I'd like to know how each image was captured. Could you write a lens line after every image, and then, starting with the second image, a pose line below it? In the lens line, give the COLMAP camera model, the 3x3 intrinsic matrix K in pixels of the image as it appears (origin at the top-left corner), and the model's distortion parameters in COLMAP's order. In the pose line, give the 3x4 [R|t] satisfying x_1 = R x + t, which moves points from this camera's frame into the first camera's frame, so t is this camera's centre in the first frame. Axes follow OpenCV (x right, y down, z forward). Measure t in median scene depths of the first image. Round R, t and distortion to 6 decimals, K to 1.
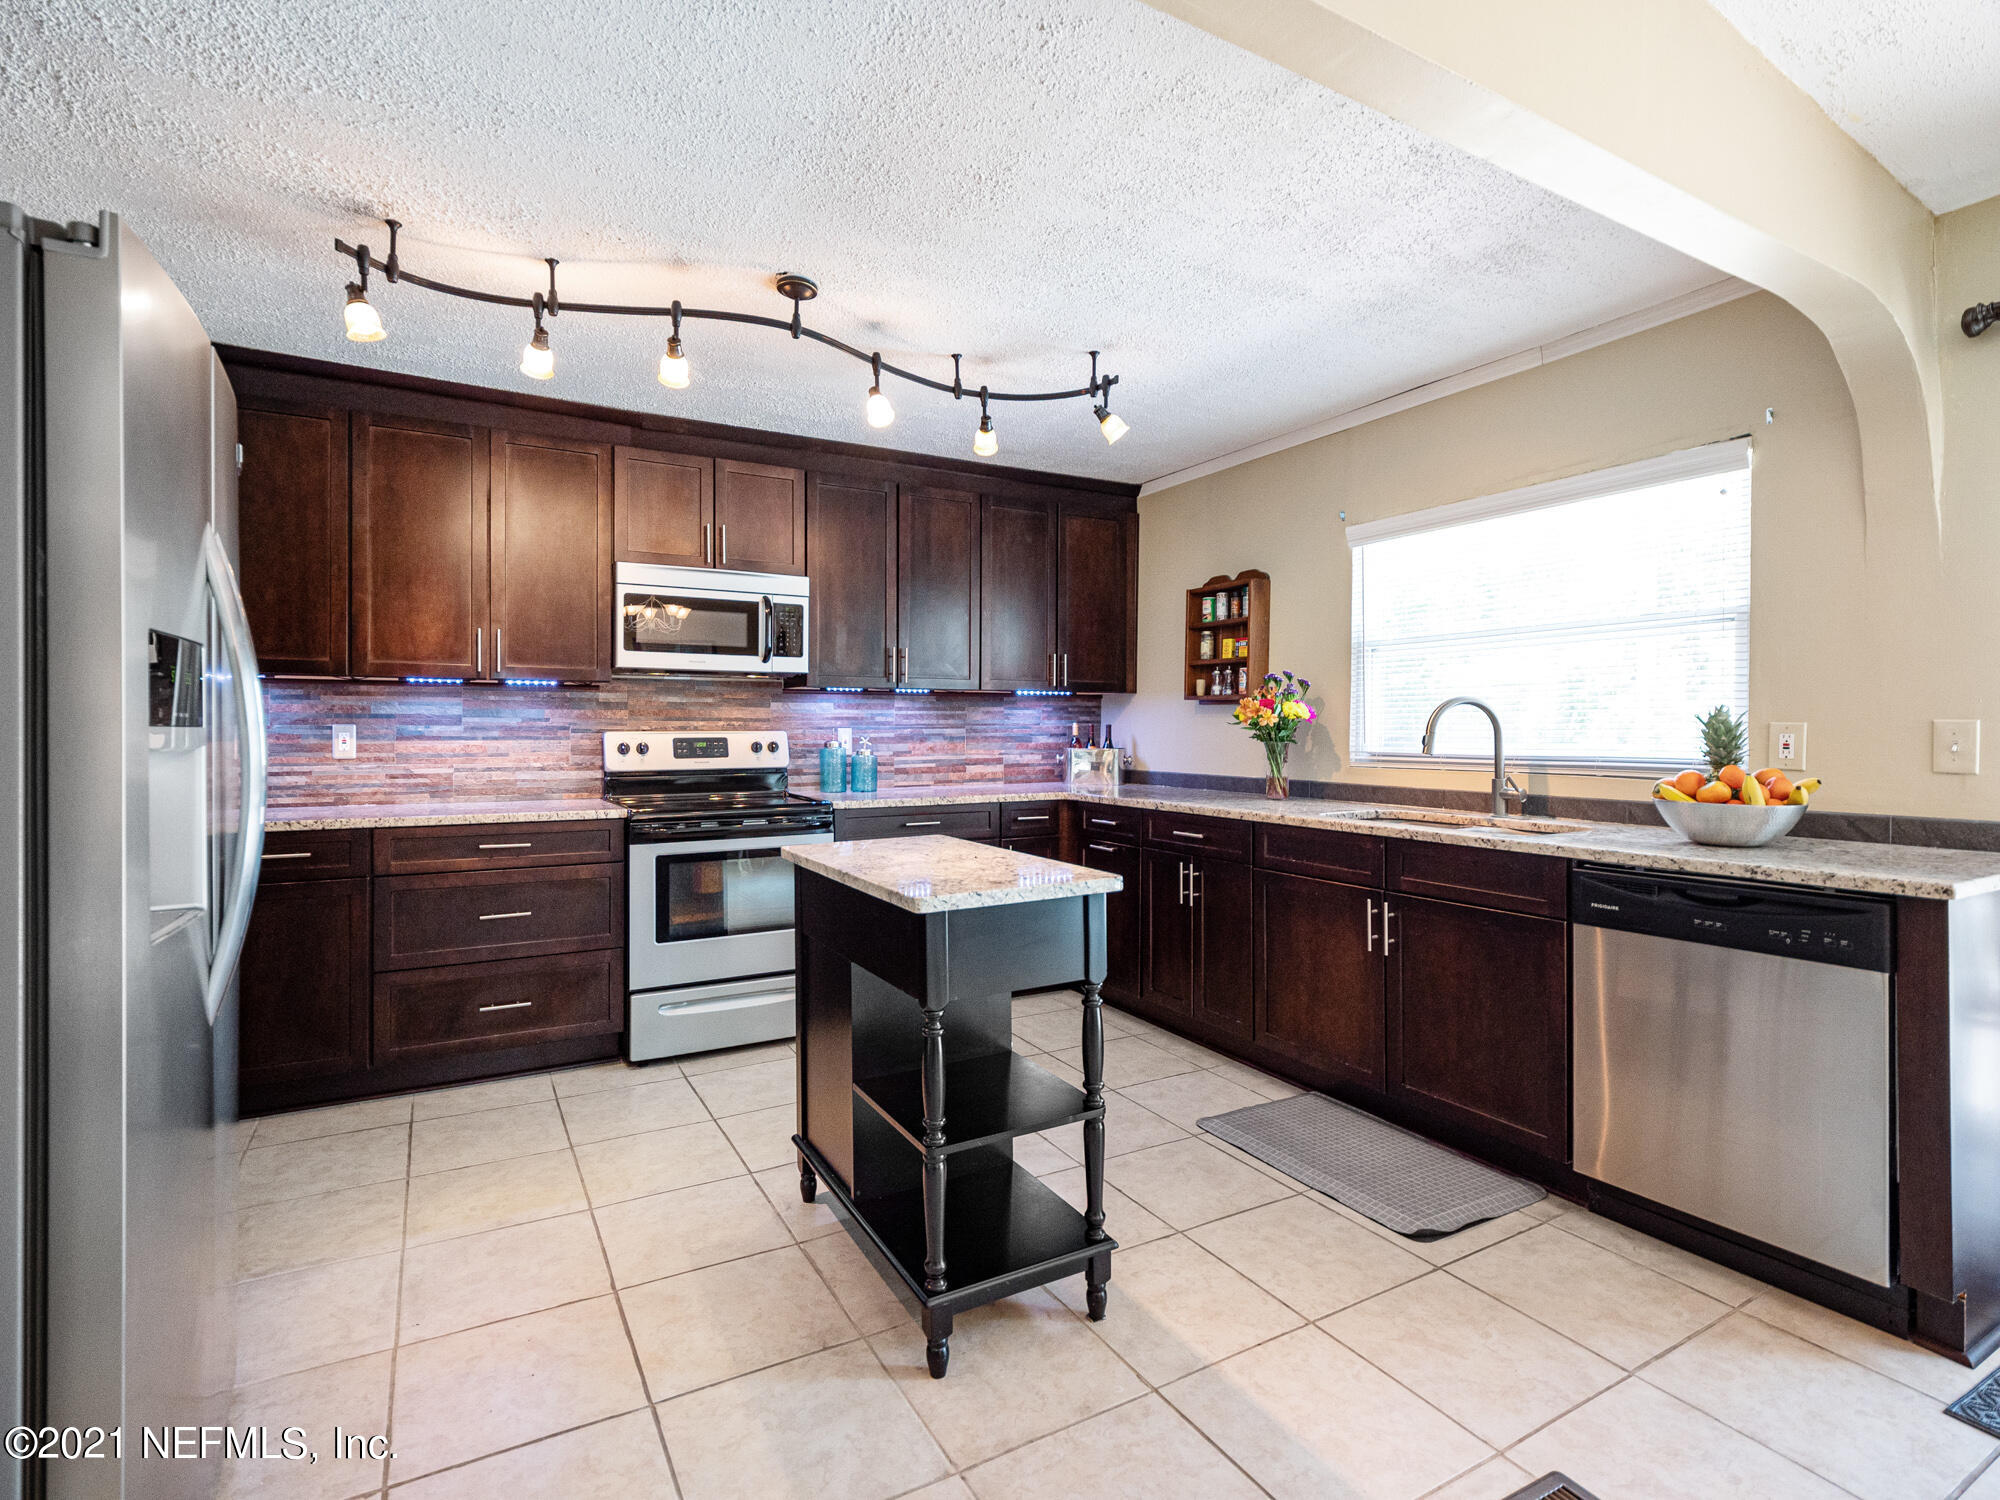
lens RADIAL K [[974.5, 0, 993.0], [0, 974.5, 733.6], [0, 0, 1]] dist [0.003243, -0.003719]
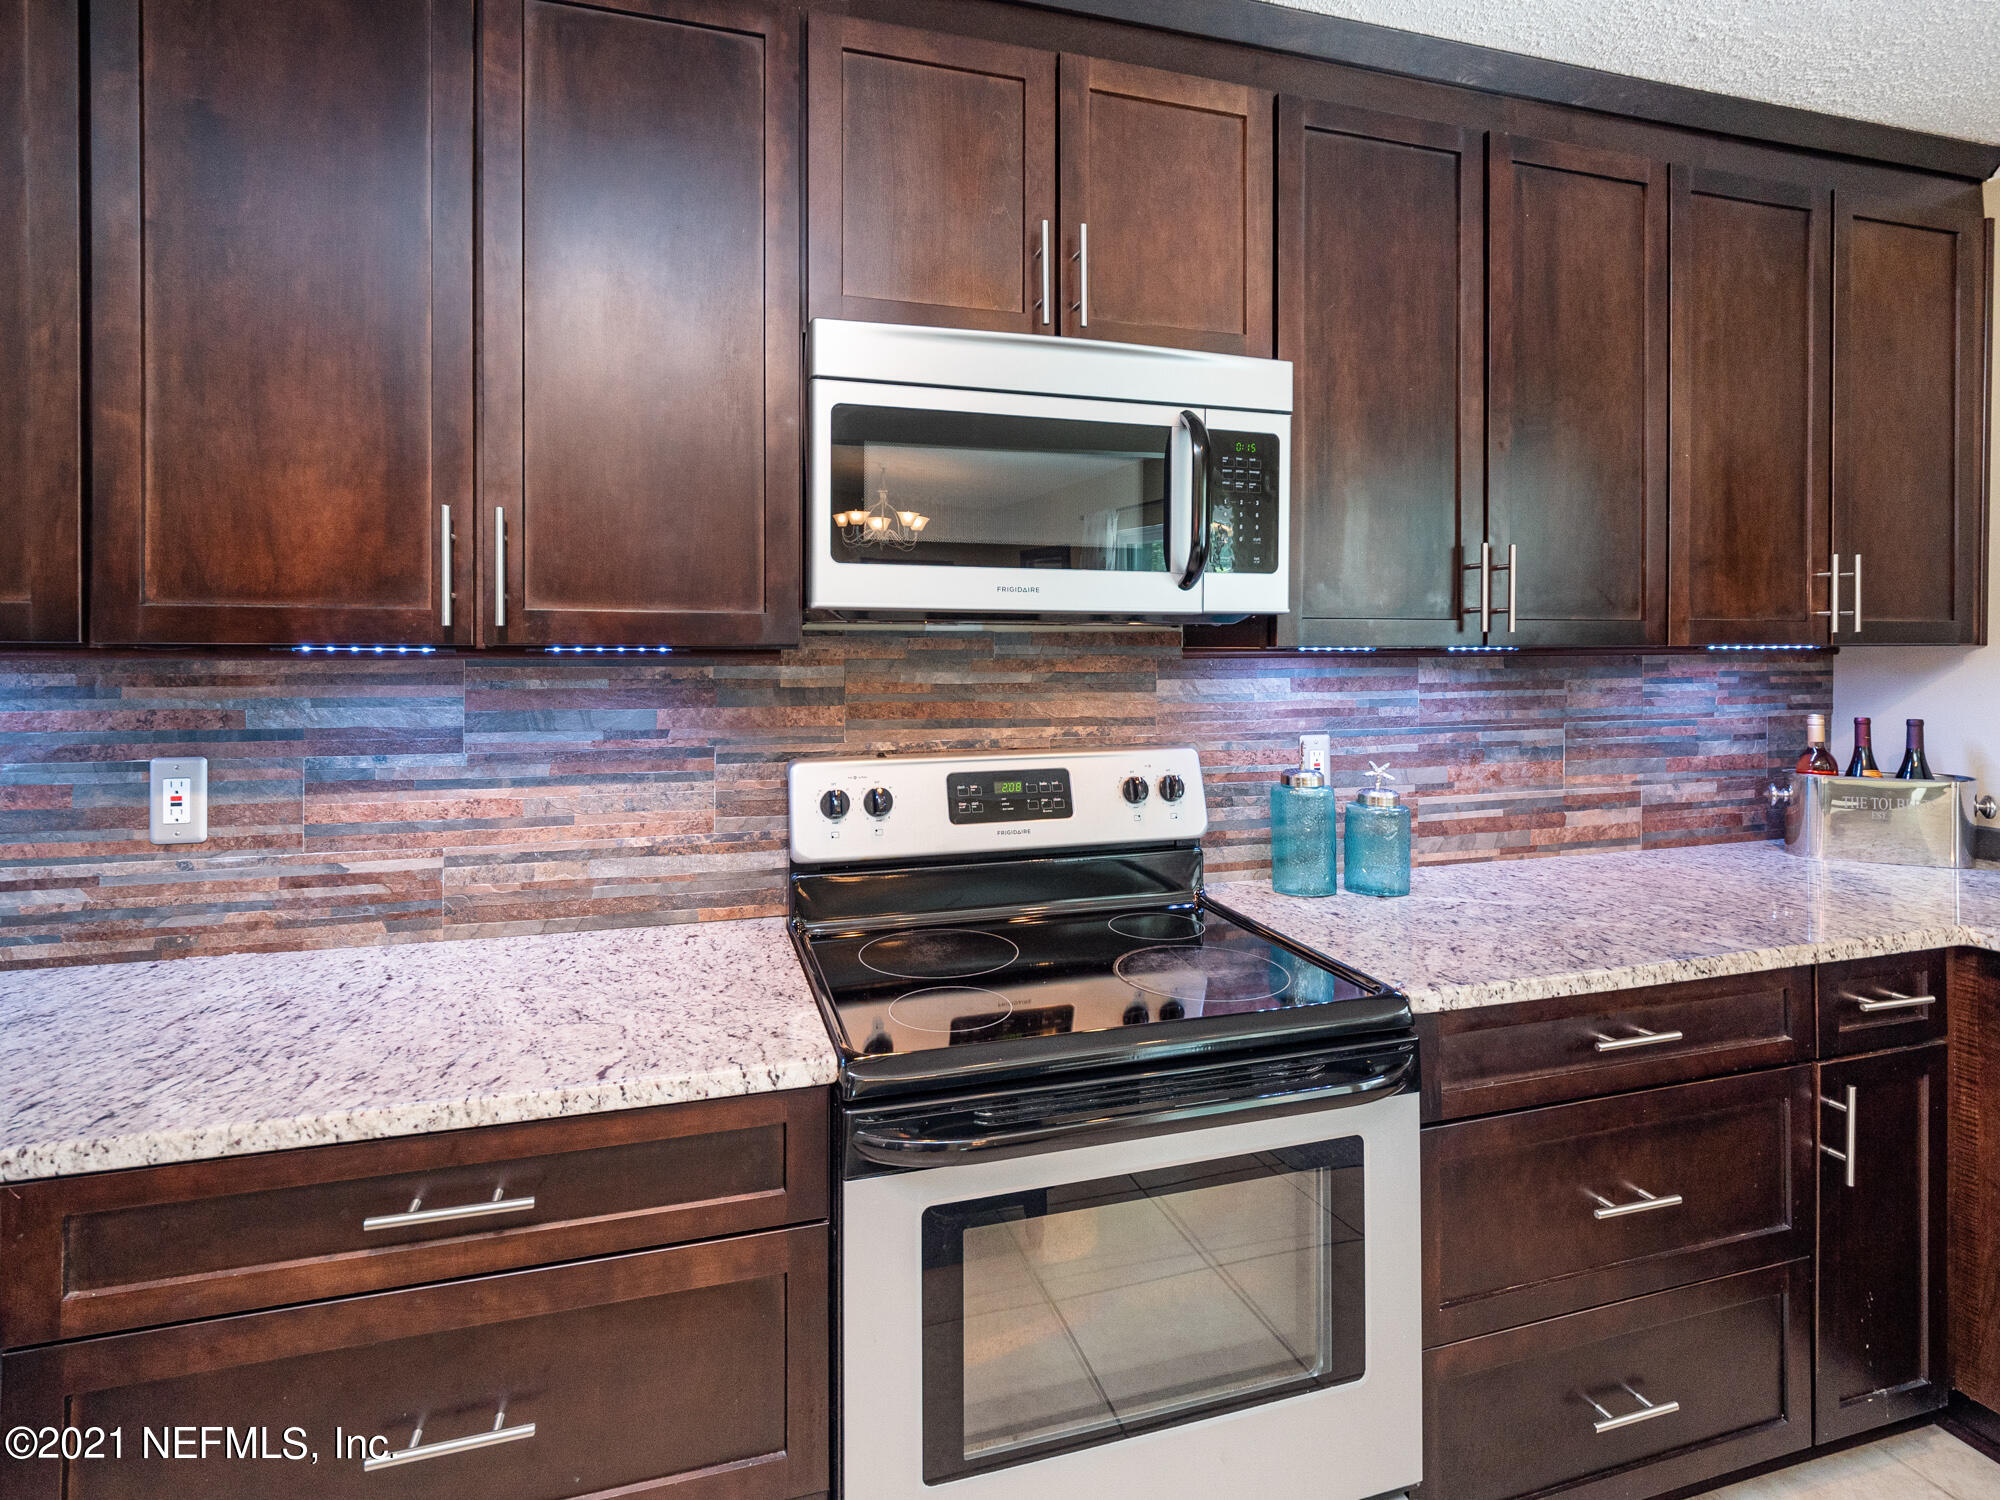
lens RADIAL K [[974.5, 0, 982.0], [0, 974.5, 658.0], [0, 0, 1]] dist [0.003243, -0.003719]
pose [[0.973587, 0.000830, -0.228313, -0.224931], [-0.000203, 0.999996, 0.002768, -0.046758], [0.228315, -0.002649, 0.973584, 0.615319]]
